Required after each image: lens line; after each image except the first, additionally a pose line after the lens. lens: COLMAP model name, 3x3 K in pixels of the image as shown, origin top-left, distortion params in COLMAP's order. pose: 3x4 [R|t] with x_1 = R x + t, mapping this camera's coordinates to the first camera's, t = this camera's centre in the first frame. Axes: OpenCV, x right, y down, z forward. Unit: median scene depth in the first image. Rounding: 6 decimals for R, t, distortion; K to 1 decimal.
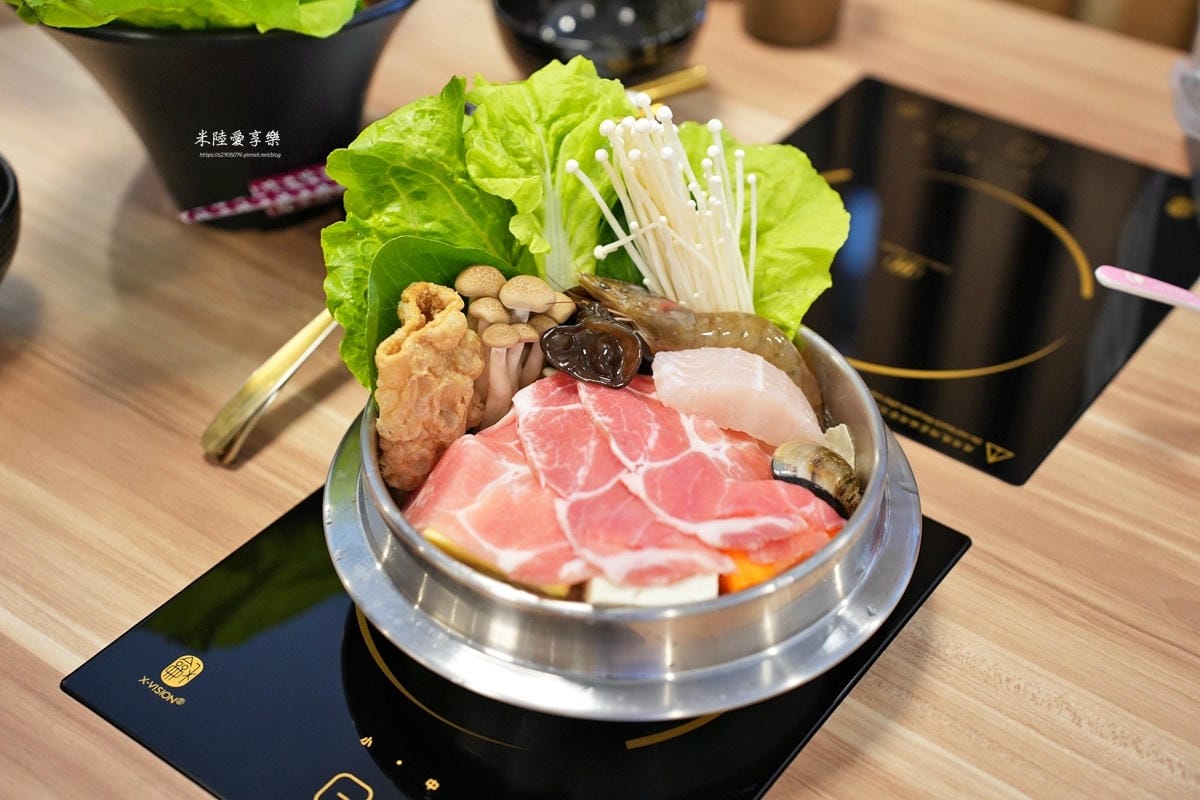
lens RADIAL K [[1607.2, 0, 600.0], [0, 1607.2, 400.0], [0, 0, 1]] dist [0.023779, 0.008294]
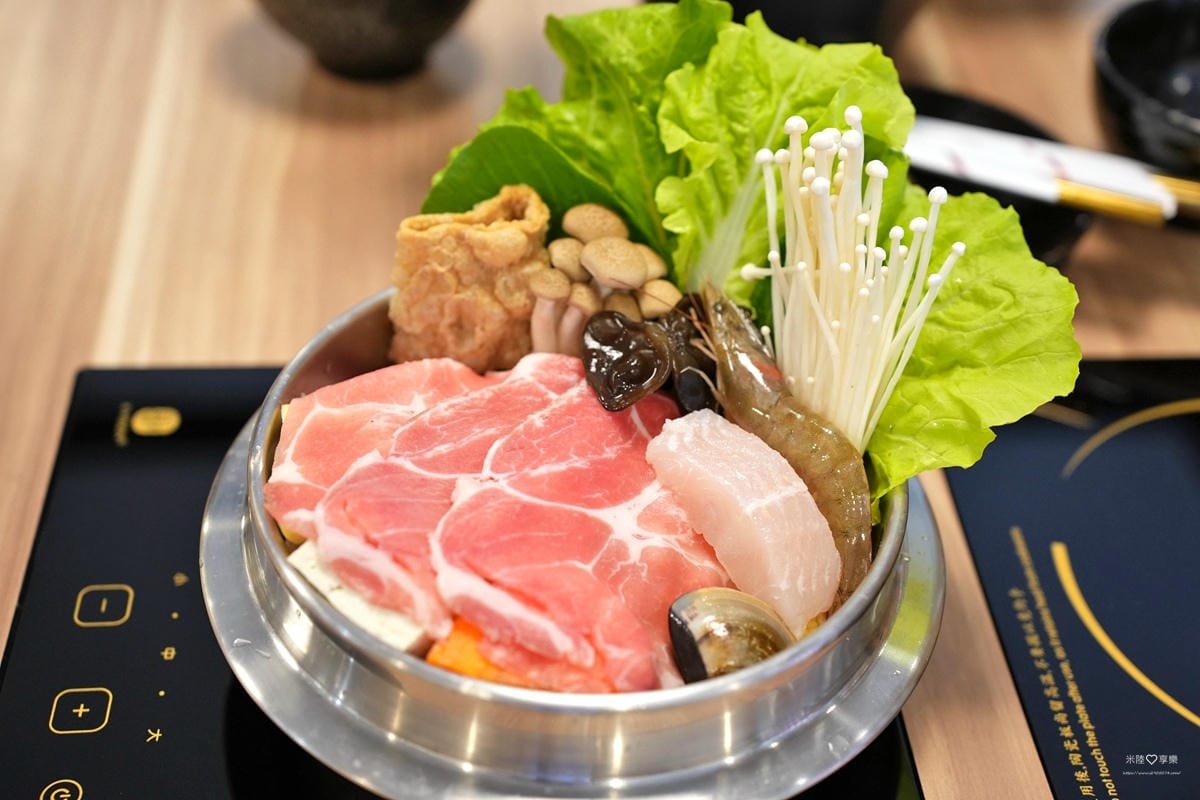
lens RADIAL K [[1654.3, 0, 600.0], [0, 1654.3, 400.0], [0, 0, 1]] dist [0.114073, 0.012527]
pose [[0.672078, 0.516640, -0.530467, 0.450884], [-0.514823, 0.840924, 0.166746, -0.148711], [0.532230, 0.161030, 0.831144, 0.315999]]
